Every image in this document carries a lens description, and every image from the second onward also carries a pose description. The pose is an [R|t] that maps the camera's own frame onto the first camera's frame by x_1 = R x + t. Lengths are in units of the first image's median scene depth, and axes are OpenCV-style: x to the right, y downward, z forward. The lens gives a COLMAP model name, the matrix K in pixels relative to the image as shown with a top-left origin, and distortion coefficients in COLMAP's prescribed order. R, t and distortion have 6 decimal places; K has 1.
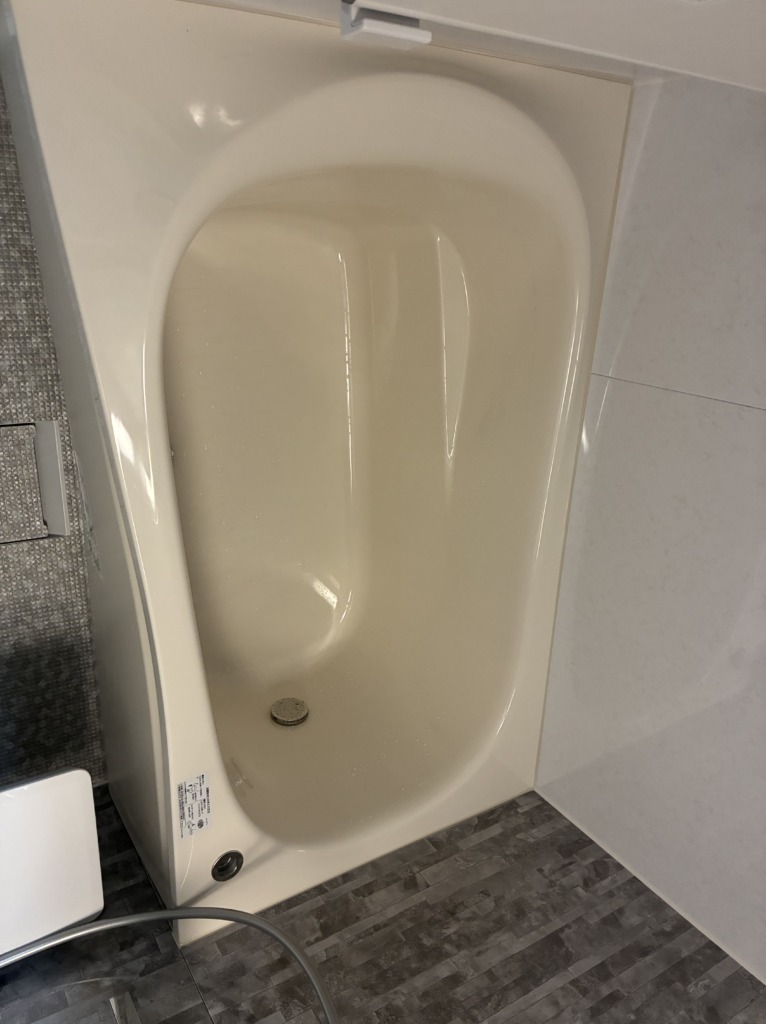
lens RADIAL K [[776.0, 0, 381.4], [0, 776.0, 505.0], [0, 0, 1]] dist [0.052311, -0.071050]
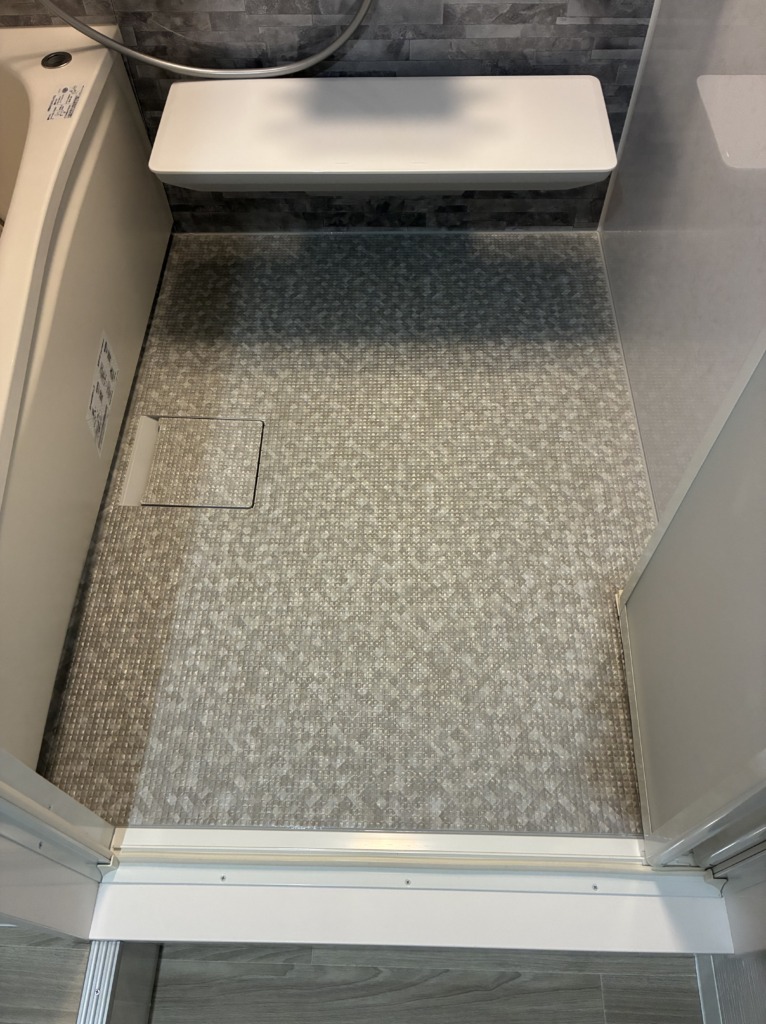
lens RADIAL K [[776.0, 0, 381.4], [0, 776.0, 505.0], [0, 0, 1]] dist [0.052311, -0.071050]
pose [[-0.848901, -0.271200, -0.453672, -0.245734], [0.162422, -0.950647, 0.264365, -0.335996], [-0.502978, 0.150733, 0.851054, -0.067747]]
